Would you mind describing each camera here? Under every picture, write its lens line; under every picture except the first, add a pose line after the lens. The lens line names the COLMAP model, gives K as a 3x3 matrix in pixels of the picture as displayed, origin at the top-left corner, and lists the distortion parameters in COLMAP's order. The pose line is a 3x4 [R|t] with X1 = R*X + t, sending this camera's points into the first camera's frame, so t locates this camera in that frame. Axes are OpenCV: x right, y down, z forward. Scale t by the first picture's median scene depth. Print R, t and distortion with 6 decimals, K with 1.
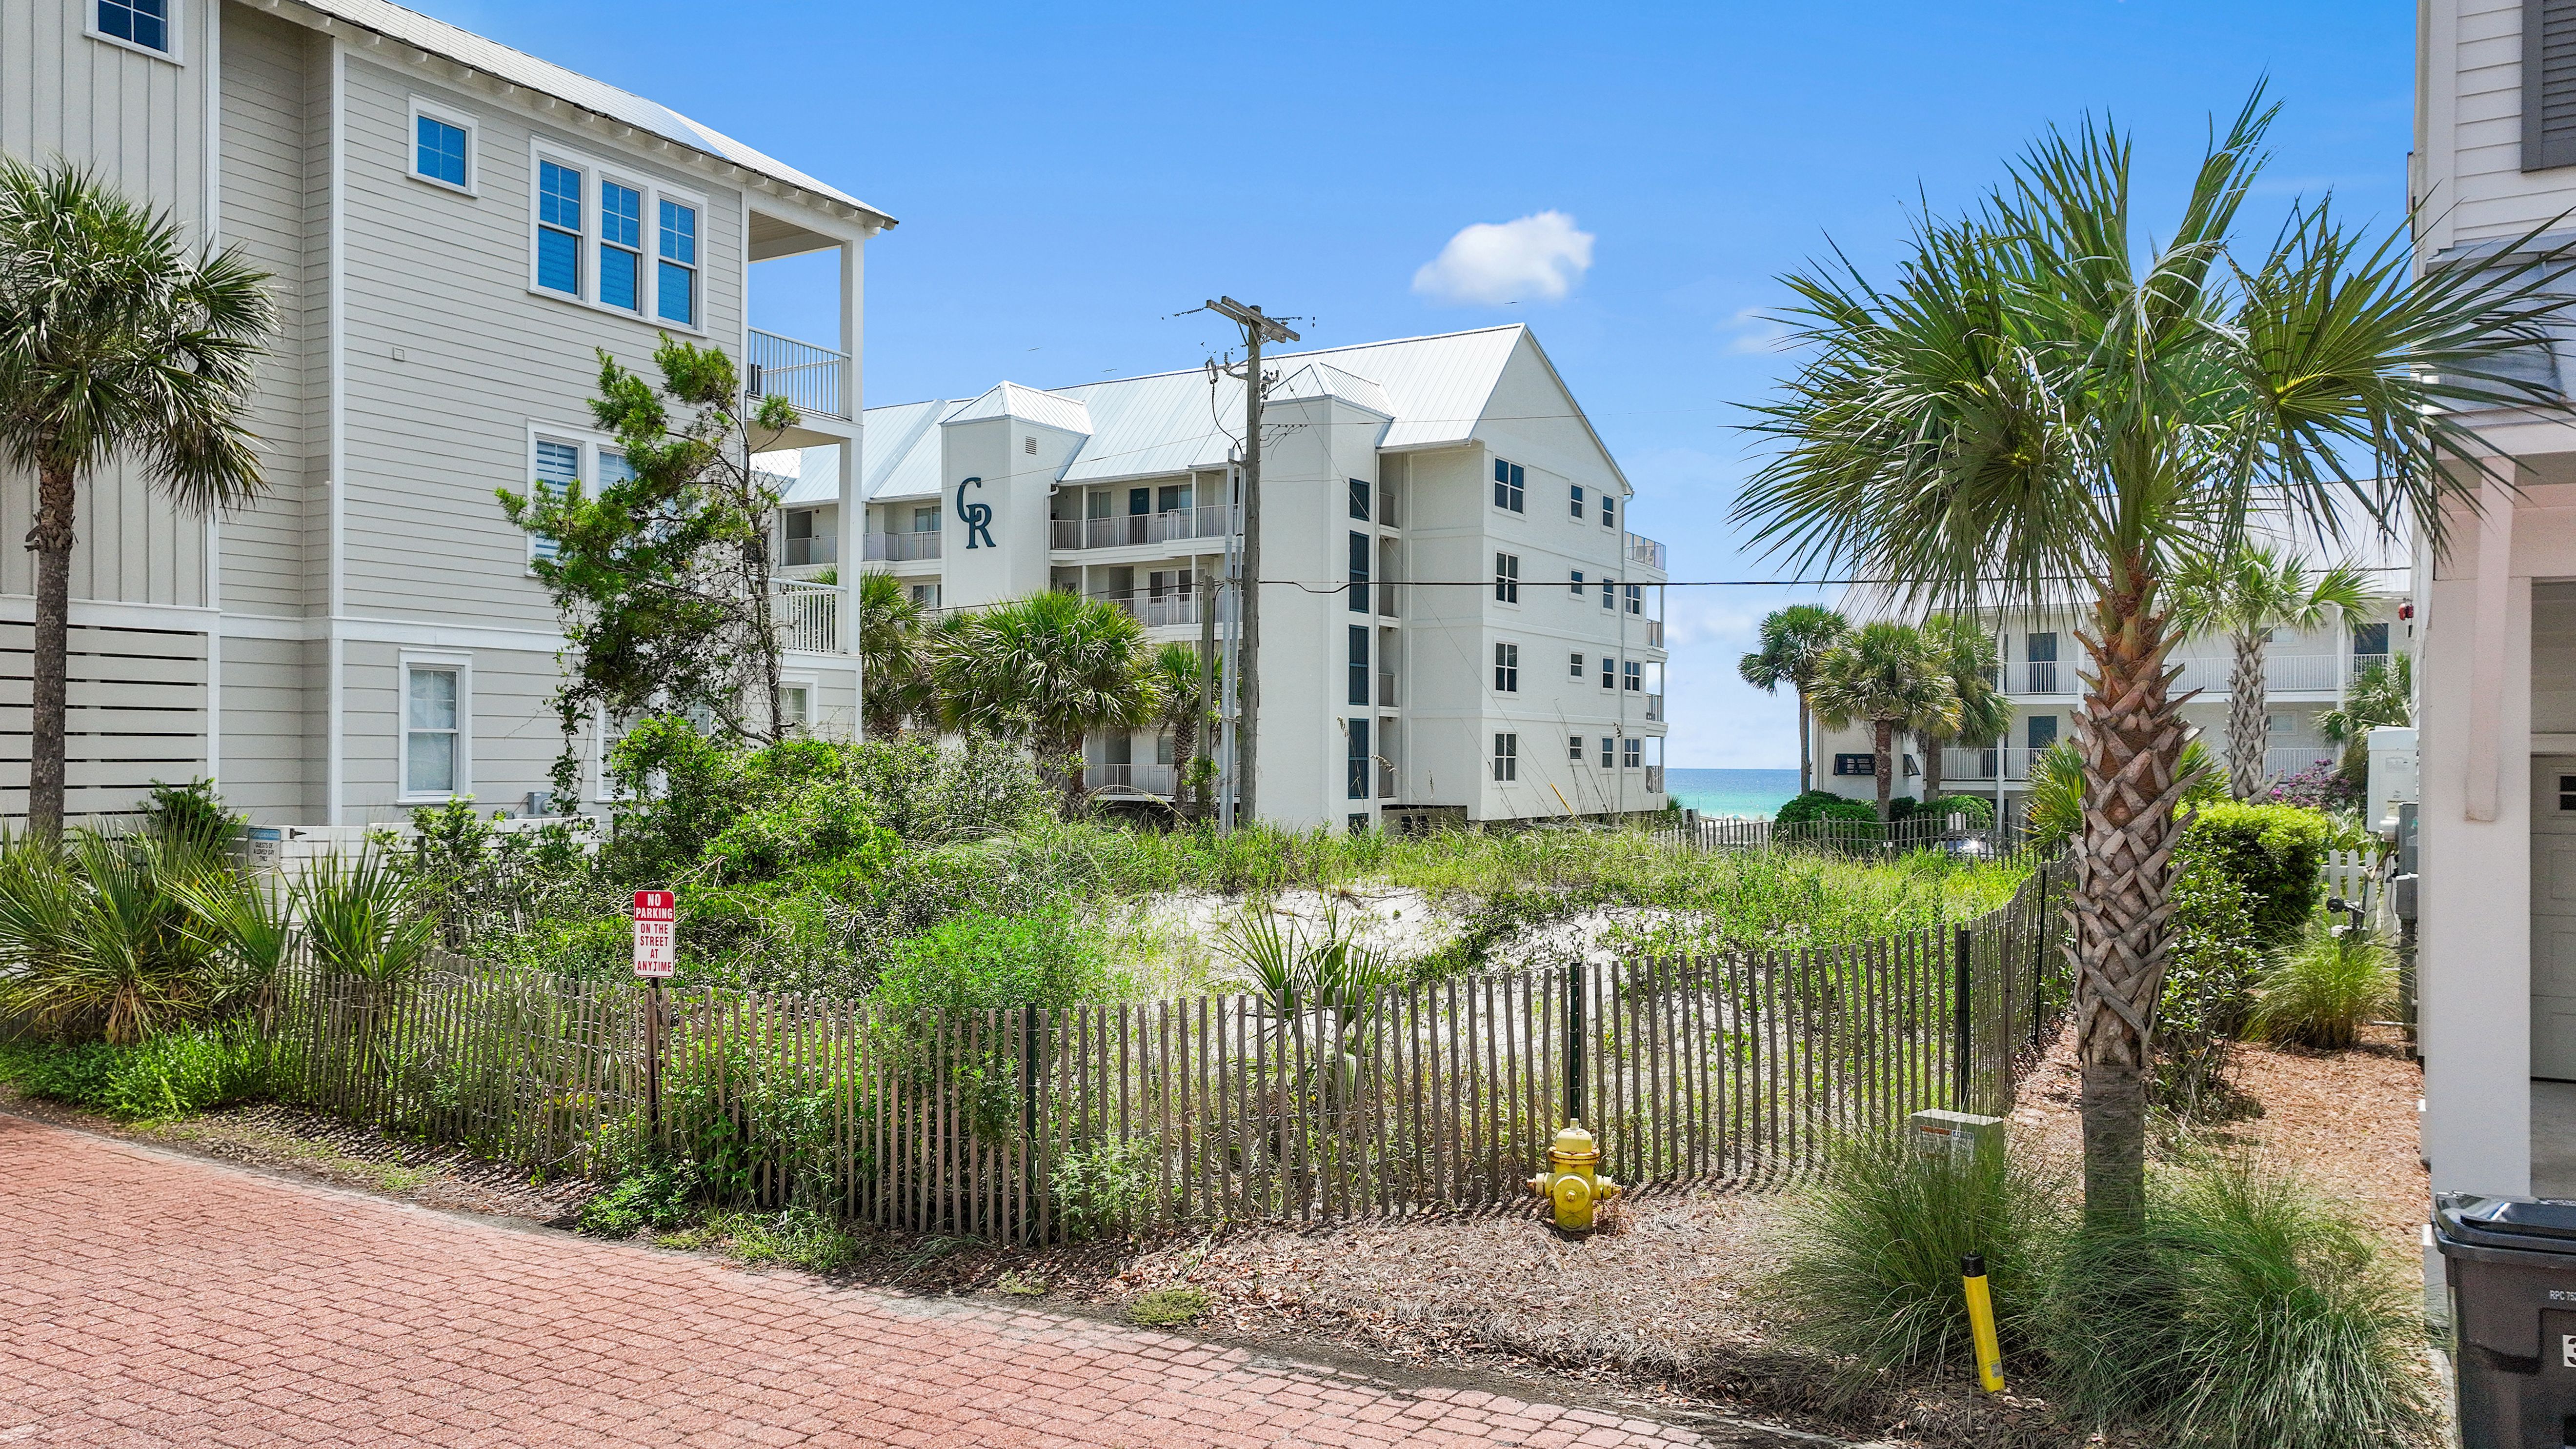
lens RADIAL K [[1850.9, 0, 1288.0], [0, 1850.9, 724.5], [0, 0, 1]] dist [-0.004427, -0.000021]
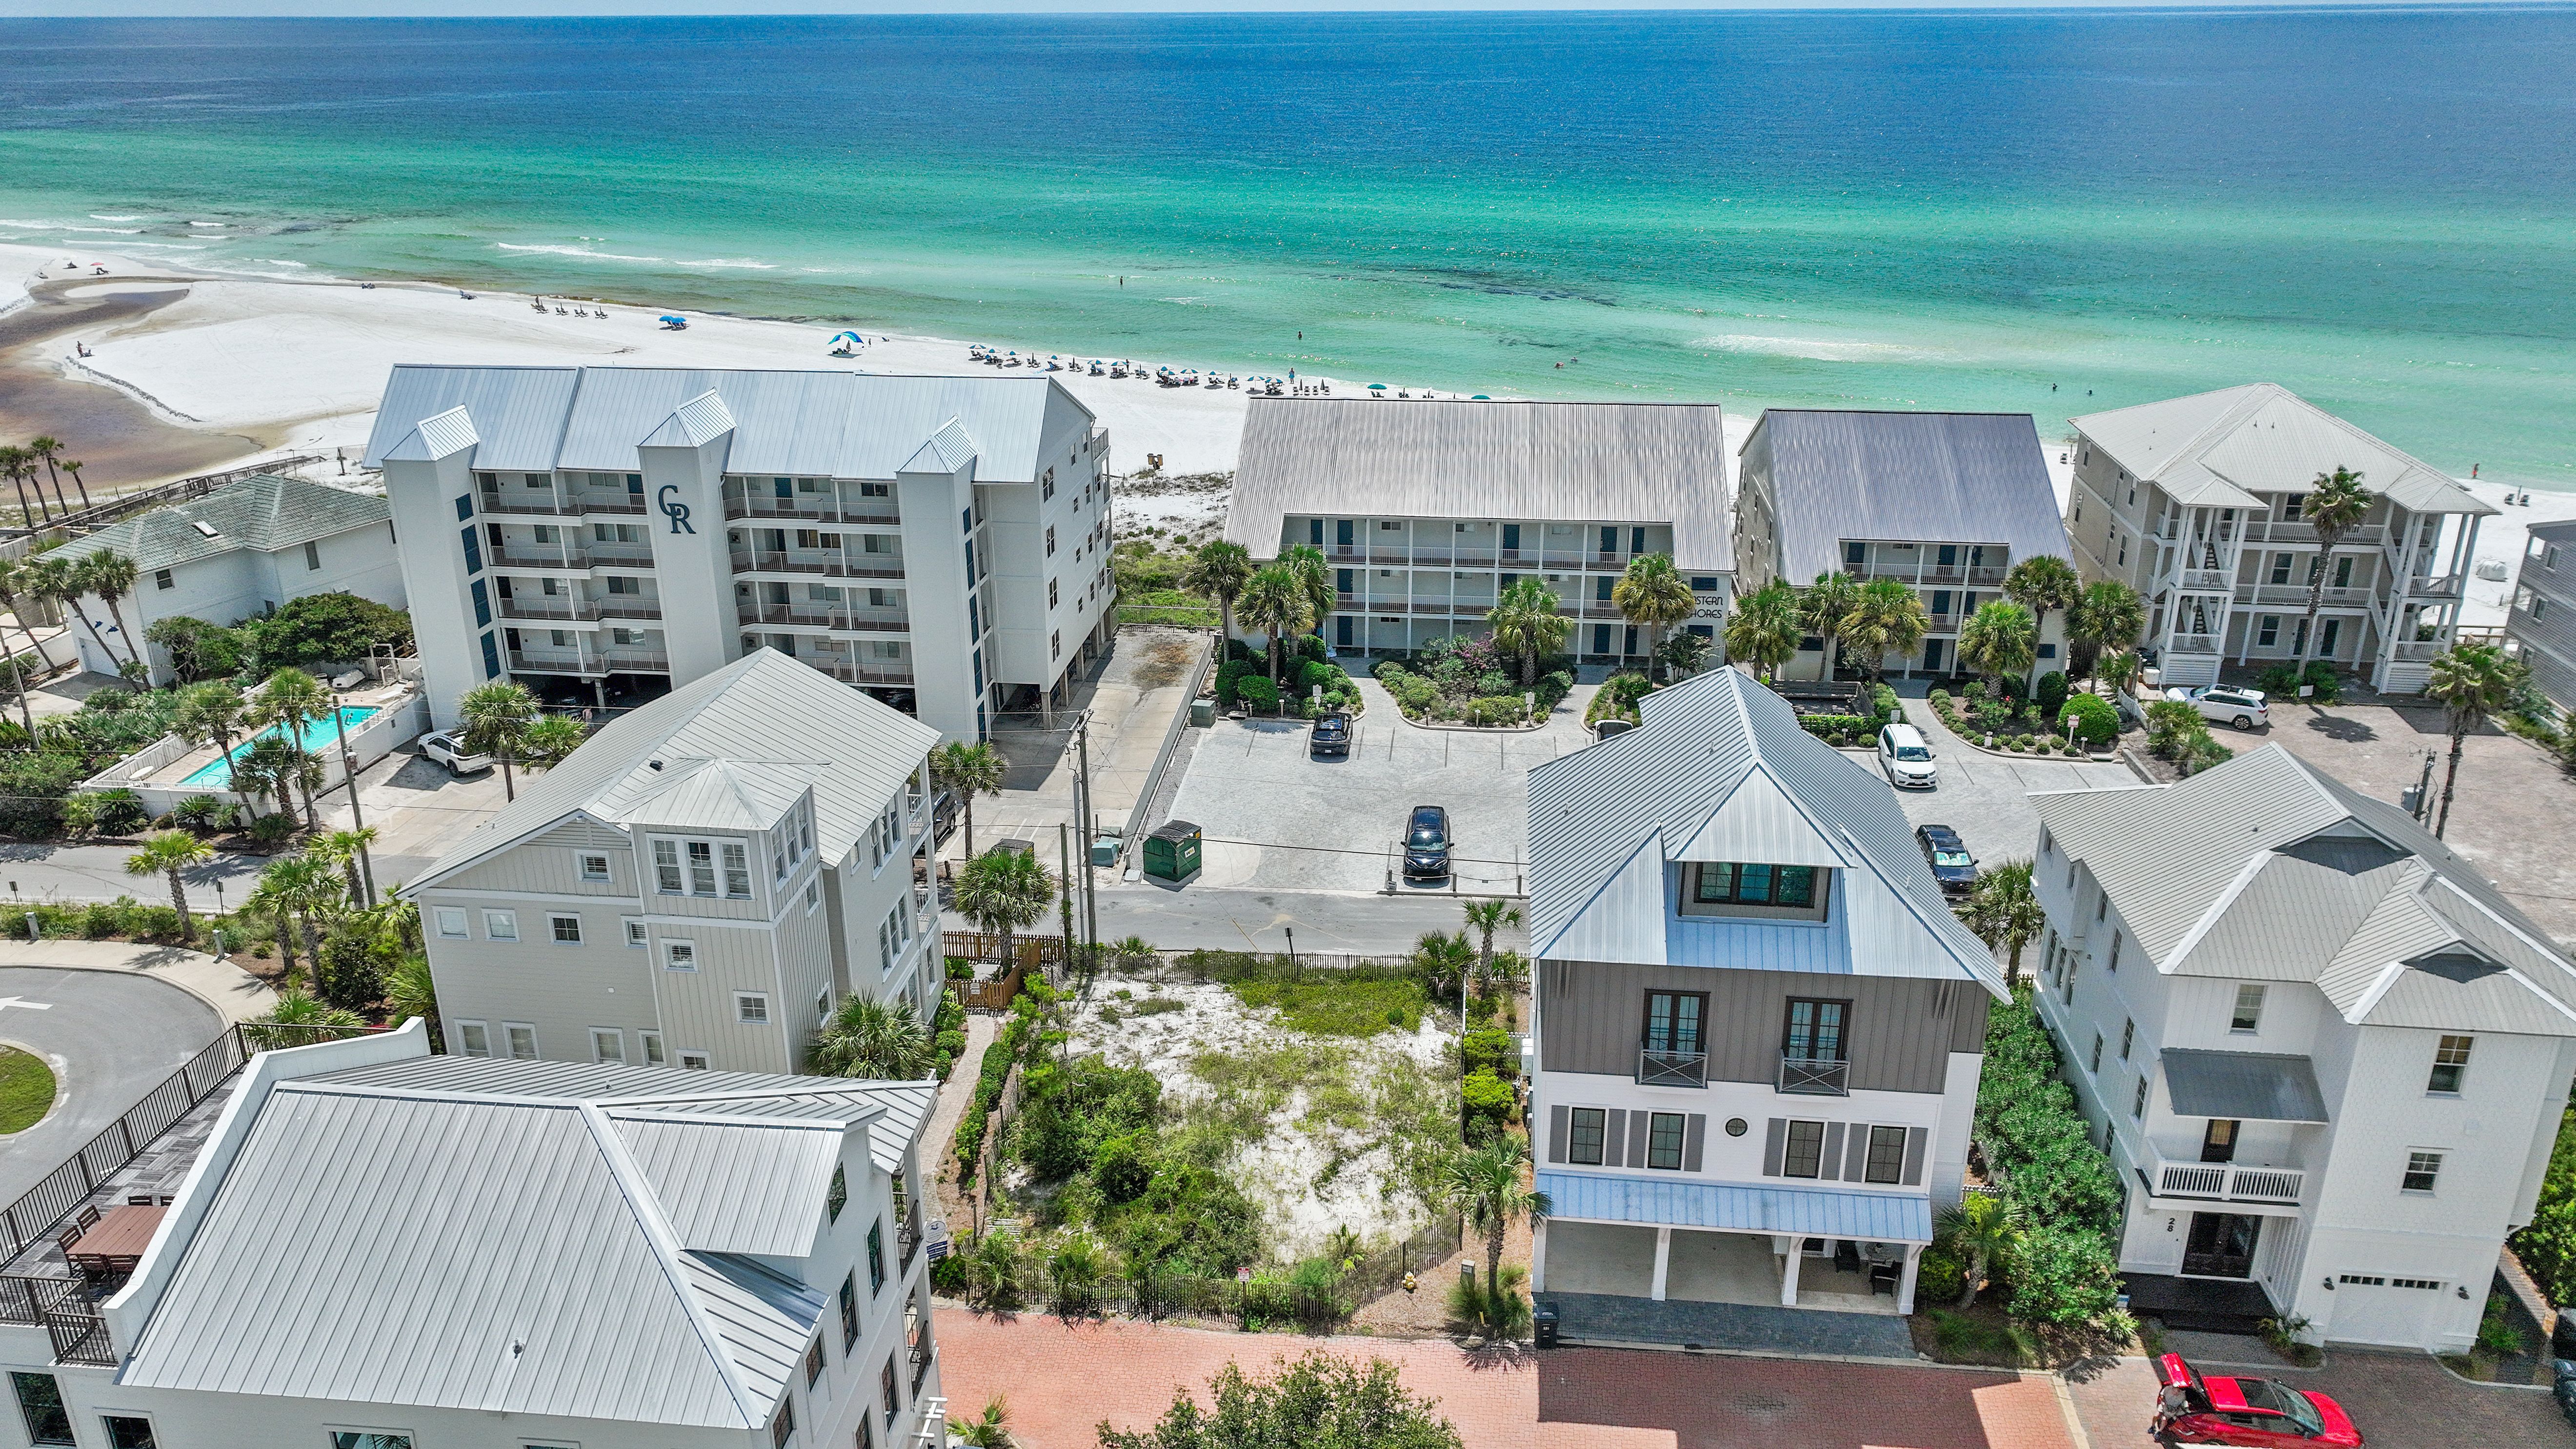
lens RADIAL K [[1778.9, 0, 1279.3], [0, 1778.9, 715.3], [0, 0, 1]] dist [-0.001165, 0.008904]
pose [[0.909506, -0.155323, 0.385583, -0.331798], [-0.006157, 0.922435, 0.386104, -0.556499], [-0.415646, -0.353538, 0.838003, -0.450197]]
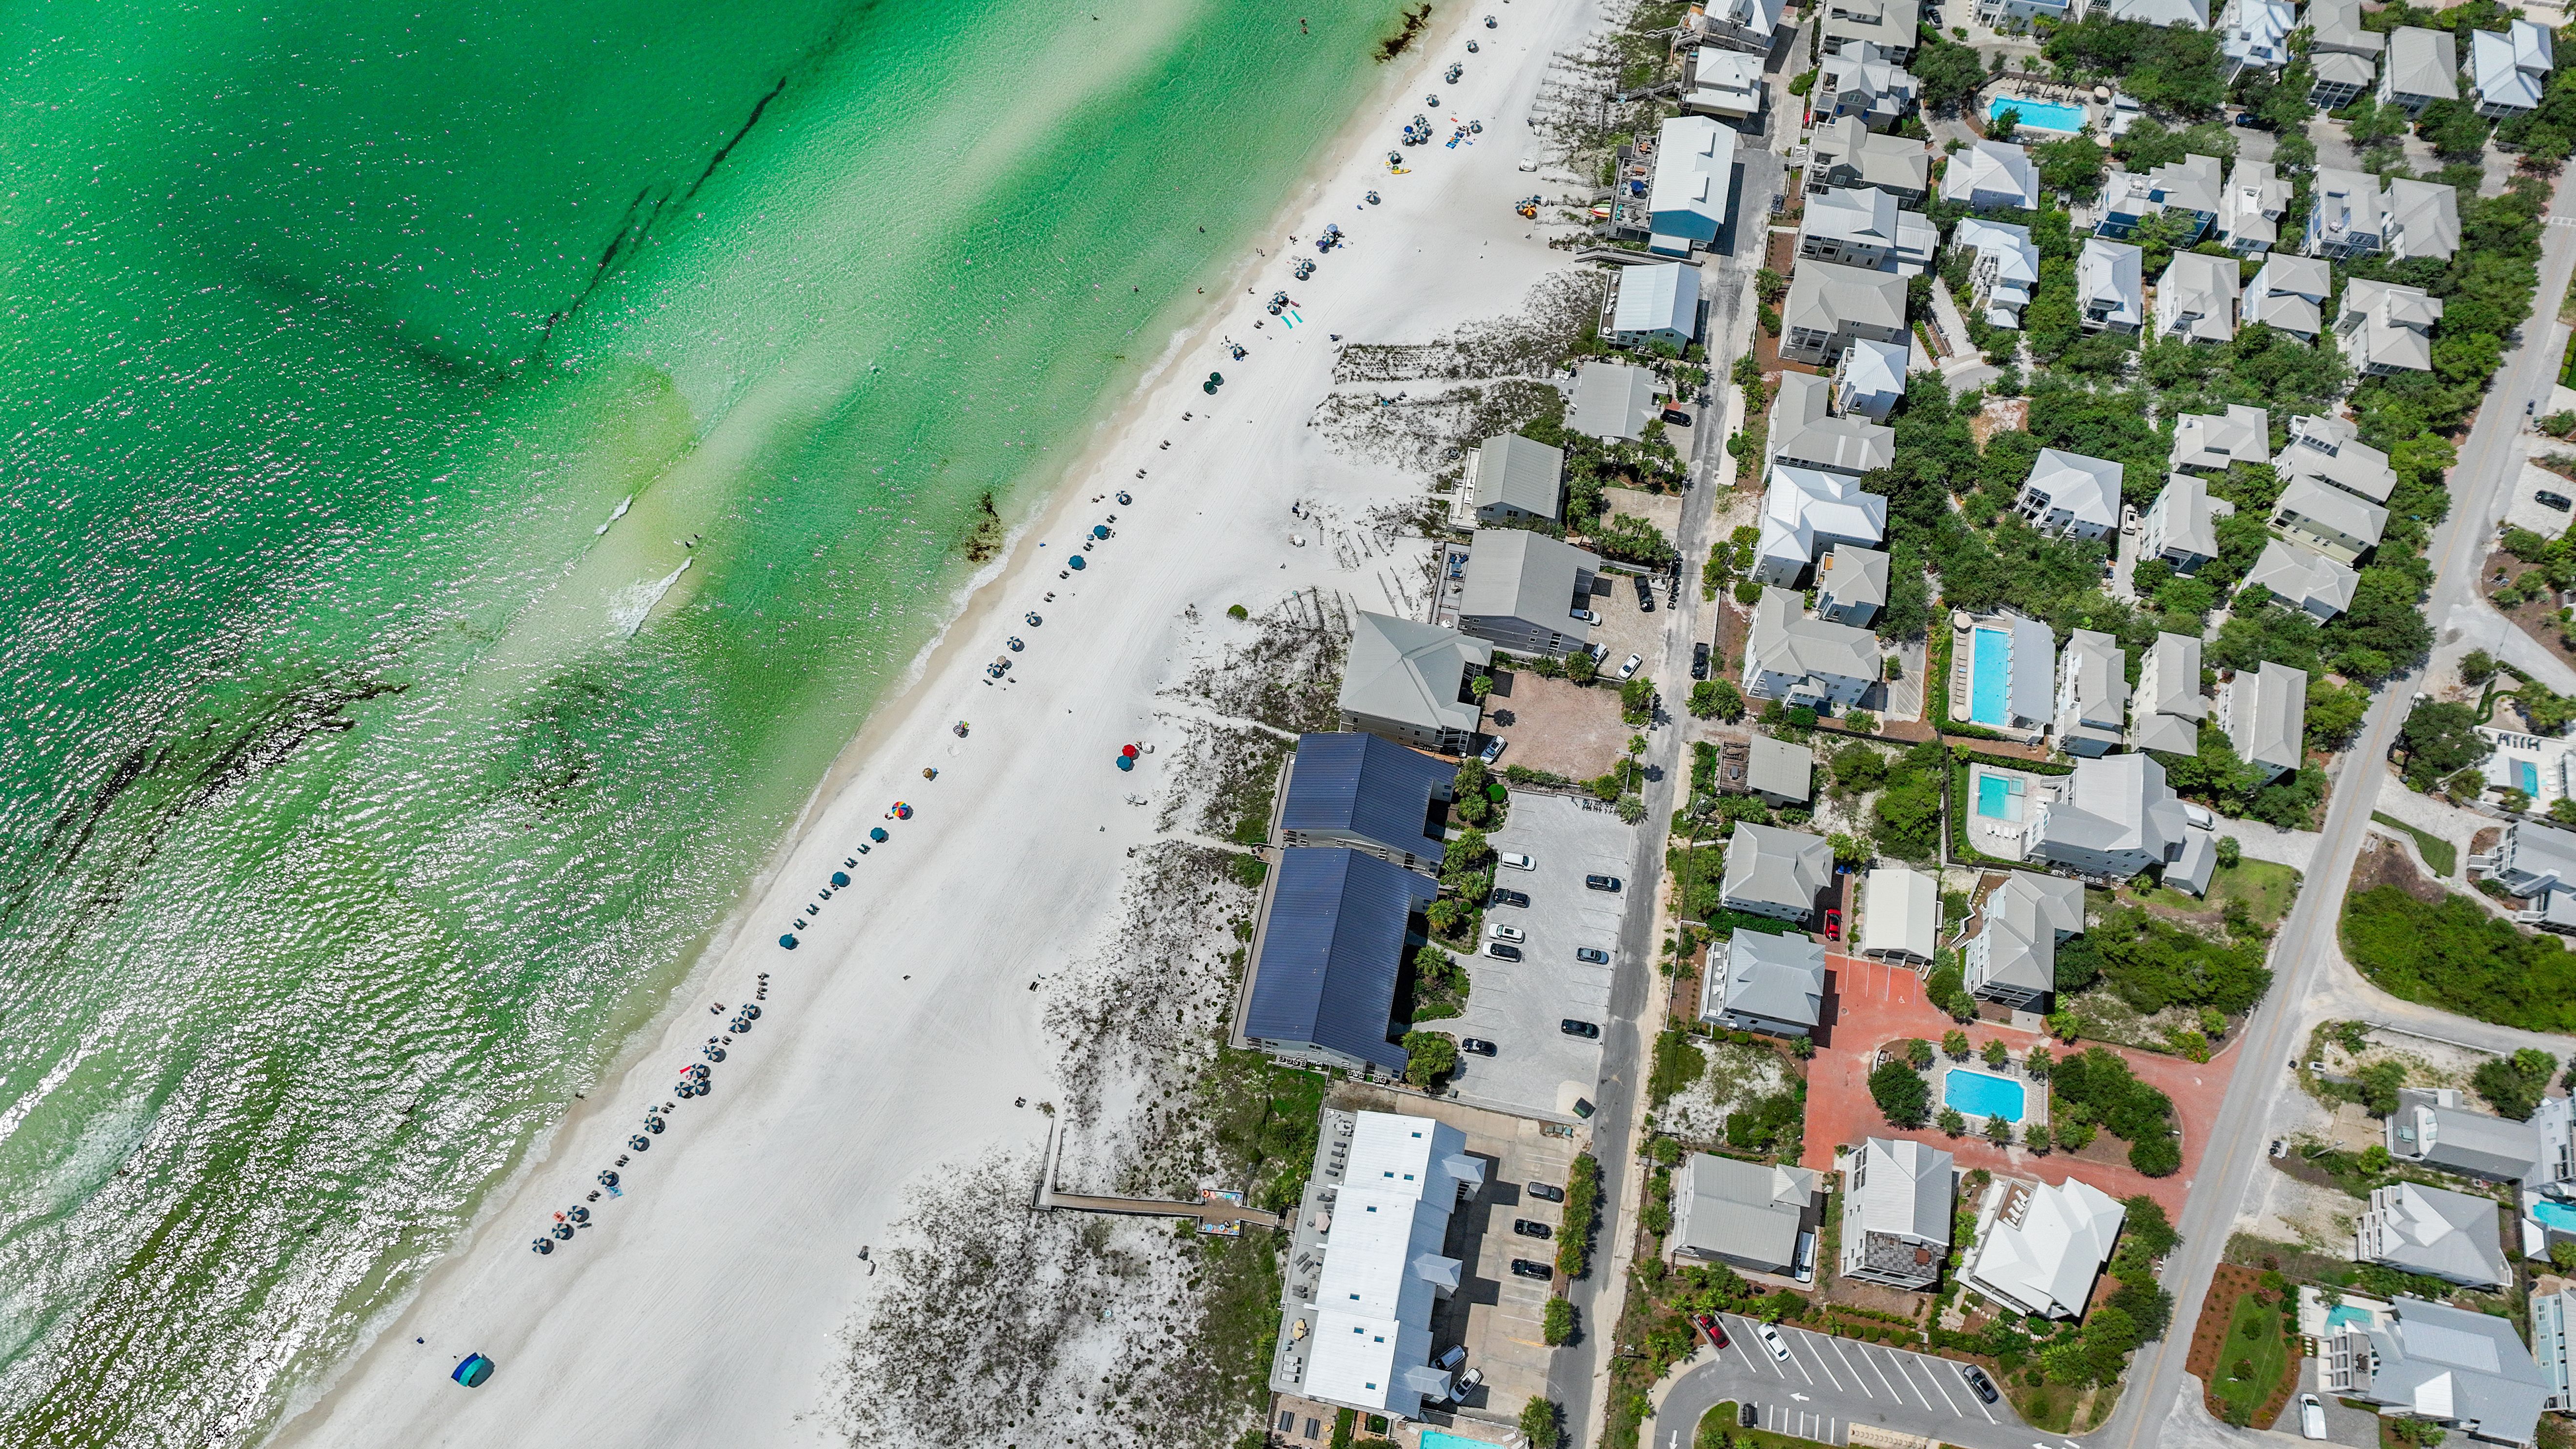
lens RADIAL K [[1822.7, 0, 1285.8], [0, 1822.7, 709.8], [0, 0, 1]] dist [-0.001083, 0.012858]
pose [[-0.331450, -0.859136, 0.389906, -0.553593], [-0.027548, 0.421903, 0.906222, -4.305014], [-0.943071, 0.289626, -0.163507, 1.790095]]
